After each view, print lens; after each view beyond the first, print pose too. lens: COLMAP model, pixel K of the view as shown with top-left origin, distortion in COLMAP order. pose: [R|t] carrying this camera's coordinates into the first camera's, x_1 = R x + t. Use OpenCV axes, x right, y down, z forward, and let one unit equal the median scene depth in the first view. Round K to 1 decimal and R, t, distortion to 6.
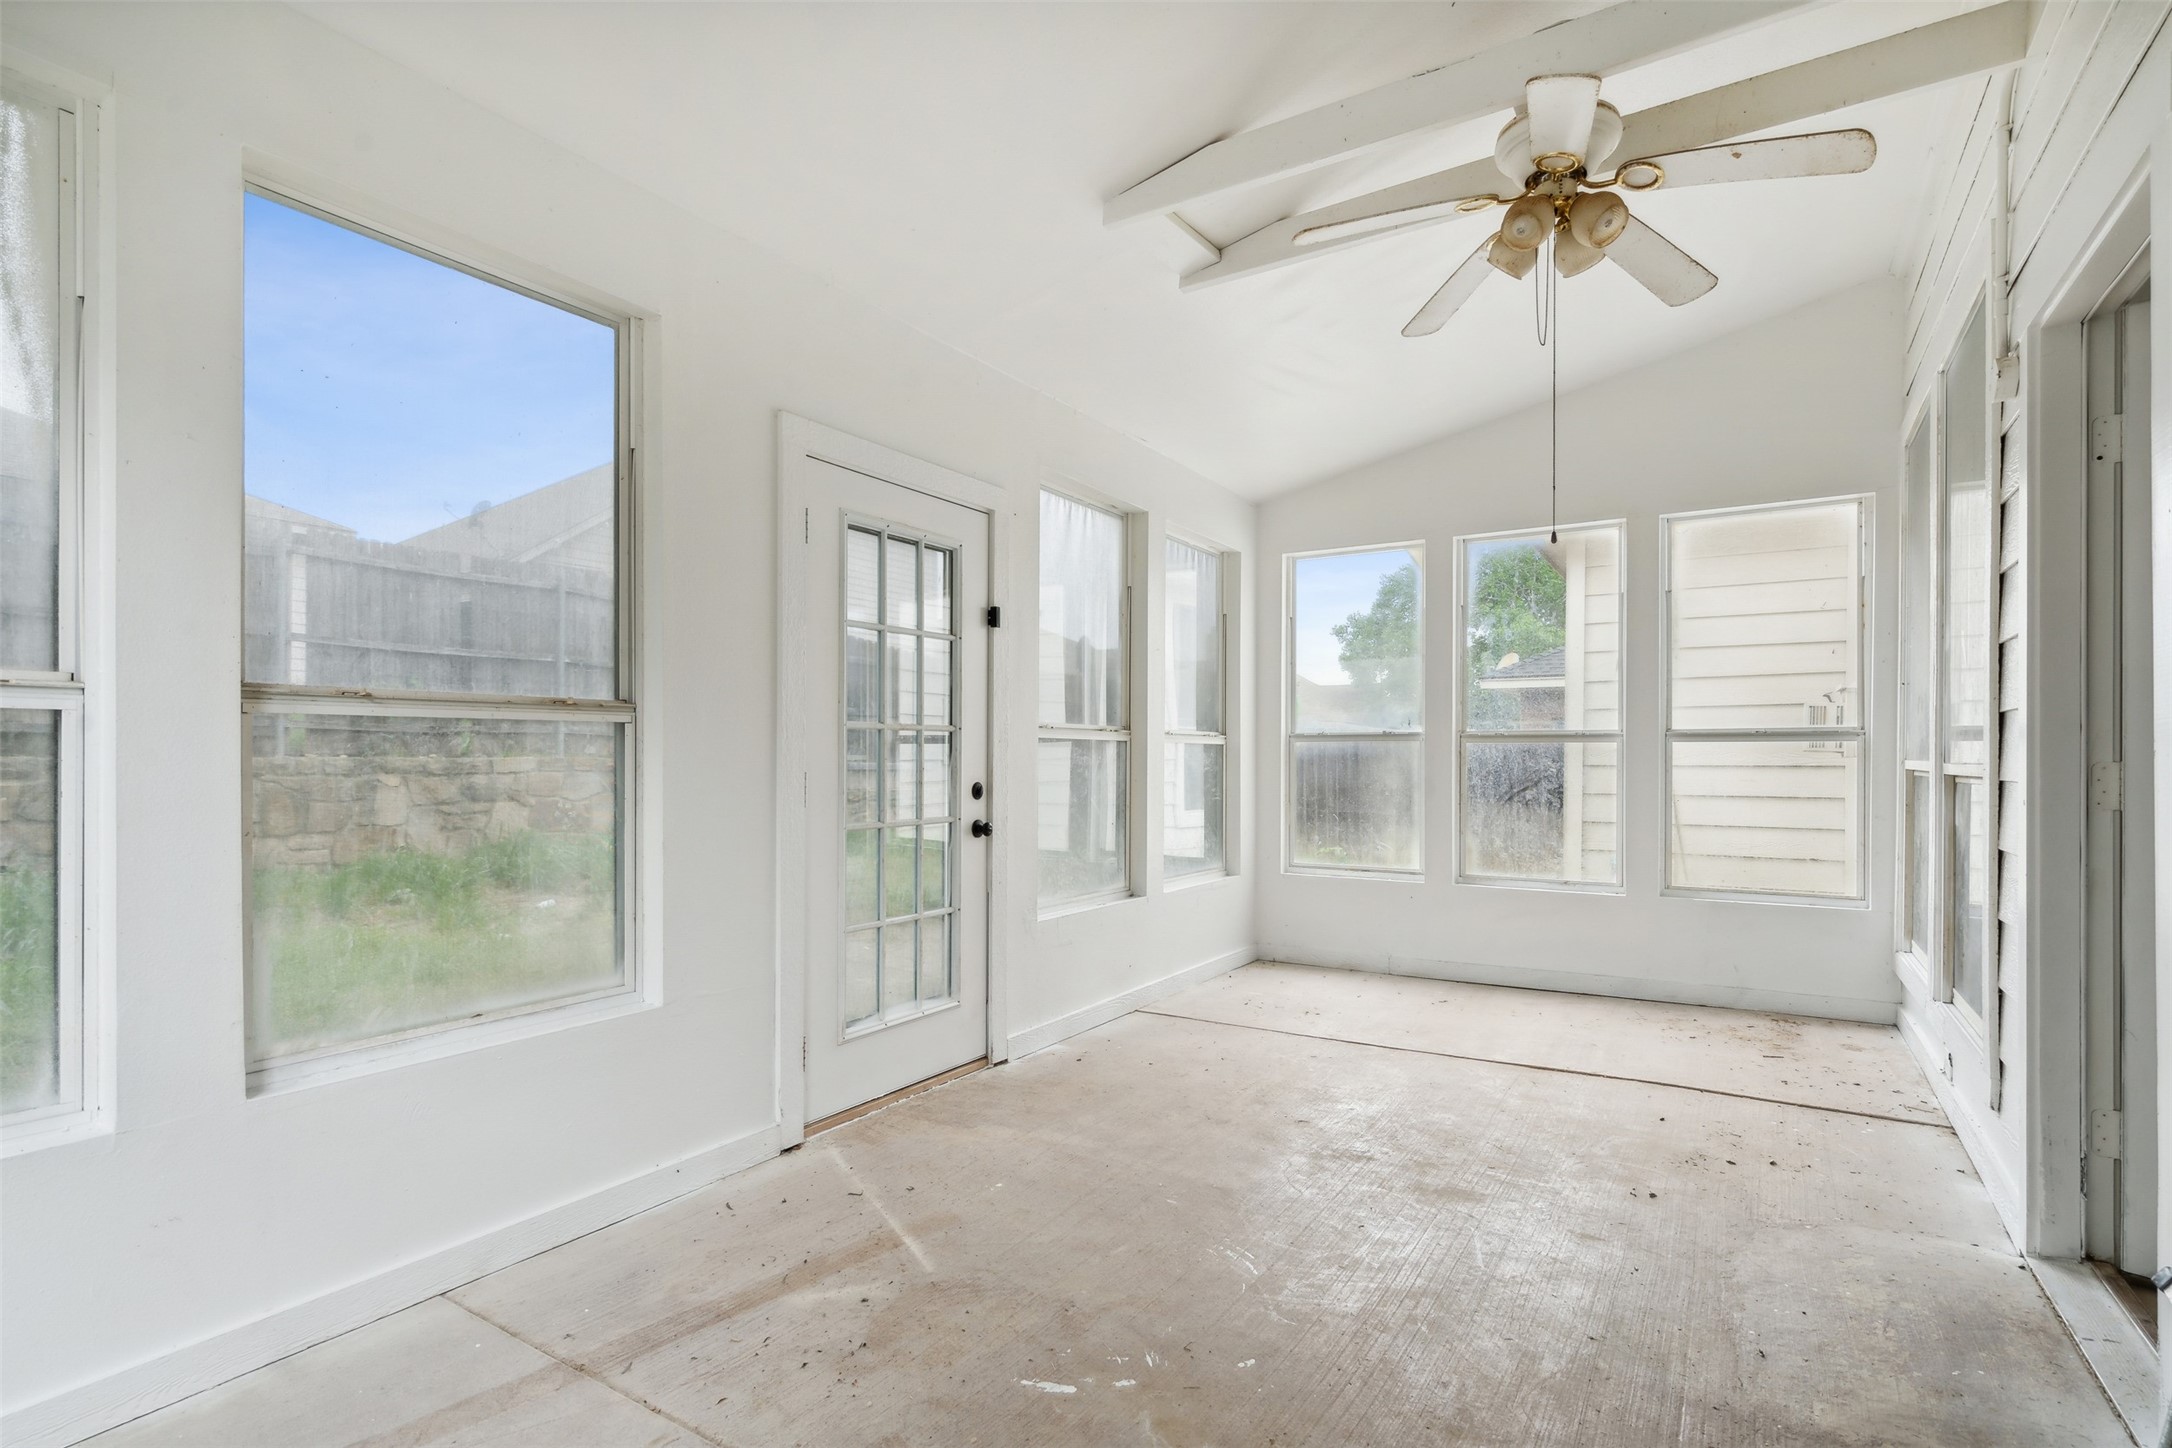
lens RADIAL K [[1041.0, 0, 1080.7], [0, 1041.0, 765.8], [0, 0, 1]] dist [0.004540, 0.000670]
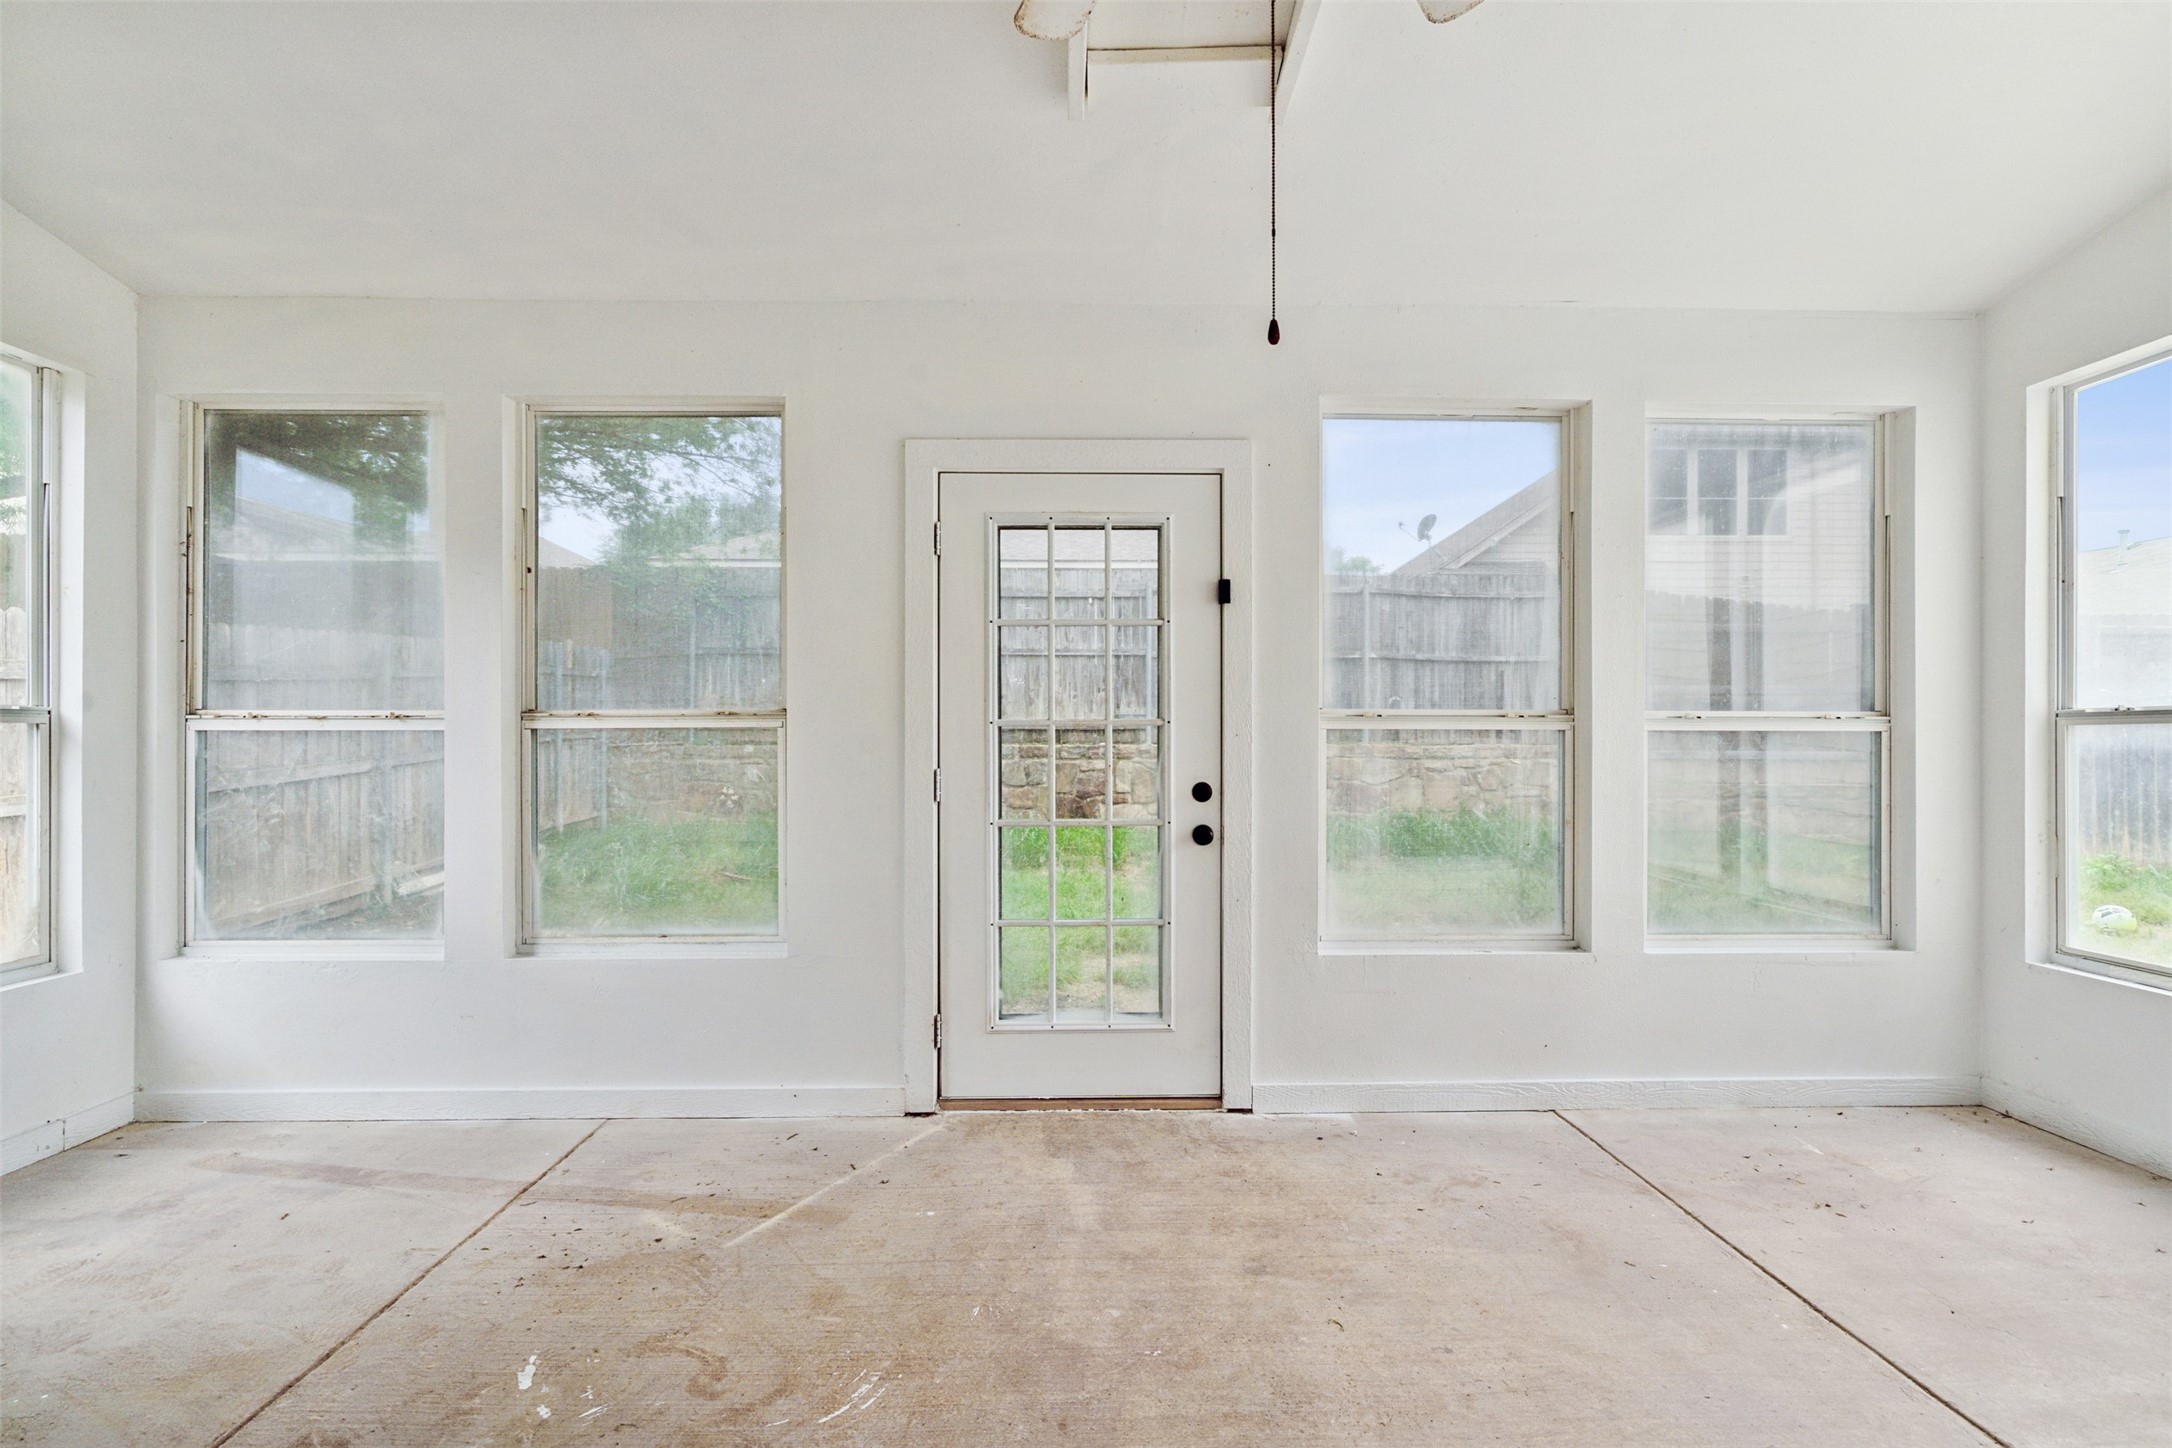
lens RADIAL K [[995.9, 0, 1081.8], [0, 995.9, 744.2], [0, 0, 1]] dist [-0.000738, 0.001092]
pose [[0.562643, 0.000965, -0.826699, 0.595081], [-0.005157, 0.999984, -0.002343, -0.015193], [0.826684, 0.005582, 0.562639, 0.486565]]
